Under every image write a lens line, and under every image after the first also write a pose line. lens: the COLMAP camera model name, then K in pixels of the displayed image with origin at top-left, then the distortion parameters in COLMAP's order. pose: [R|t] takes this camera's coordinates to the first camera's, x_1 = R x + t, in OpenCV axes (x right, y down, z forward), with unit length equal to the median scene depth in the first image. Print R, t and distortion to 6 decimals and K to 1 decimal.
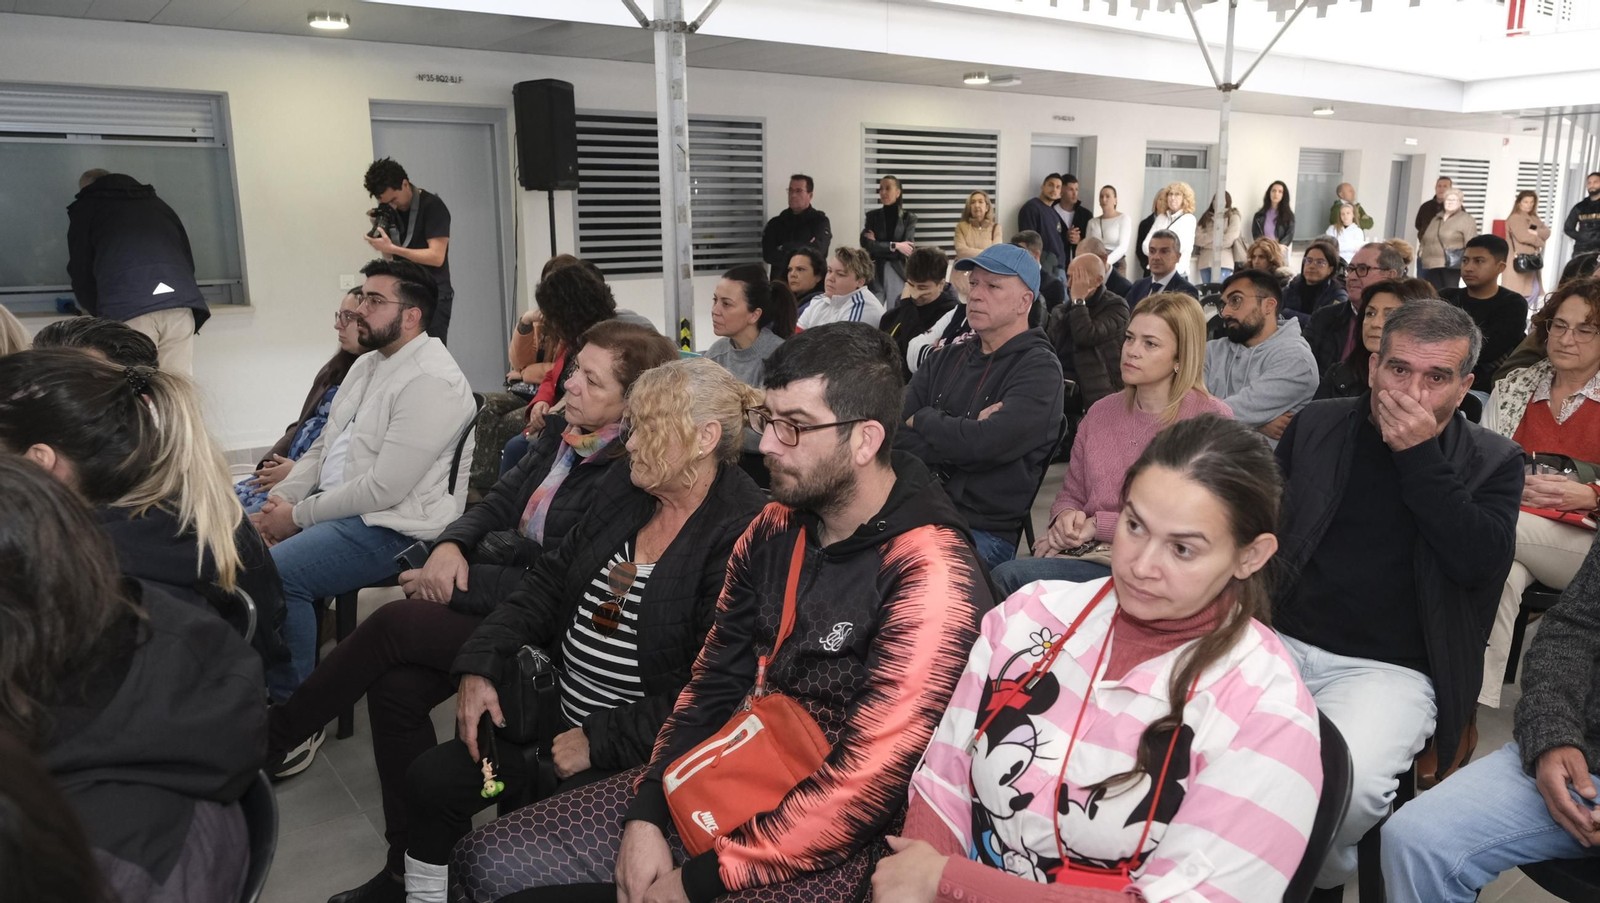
lens RADIAL K [[1147.8, 0, 800.0], [0, 1147.8, 451.5], [0, 0, 1]] dist [-0.008907, -0.002895]
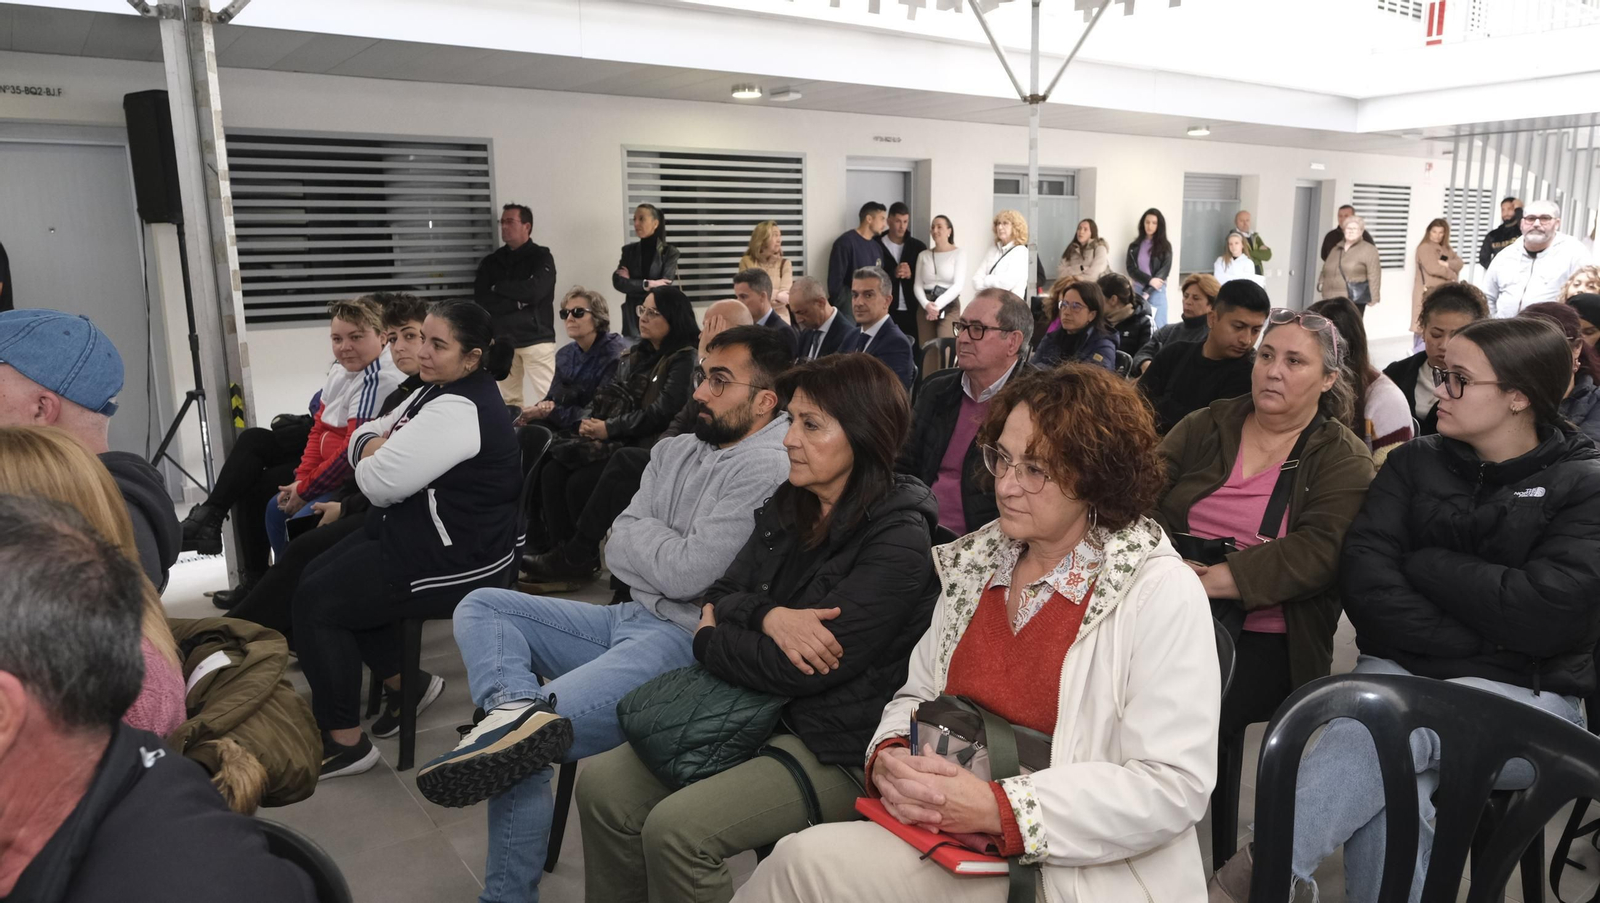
lens RADIAL K [[1111.1, 0, 800.0], [0, 1111.1, 451.5], [0, 0, 1]] dist [-0.022685, 0.015824]
pose [[0.999913, -0.003226, -0.012756, 0.208052], [0.002956, 0.999772, -0.021148, -0.036633], [0.012822, 0.021109, 0.999695, 0.172517]]
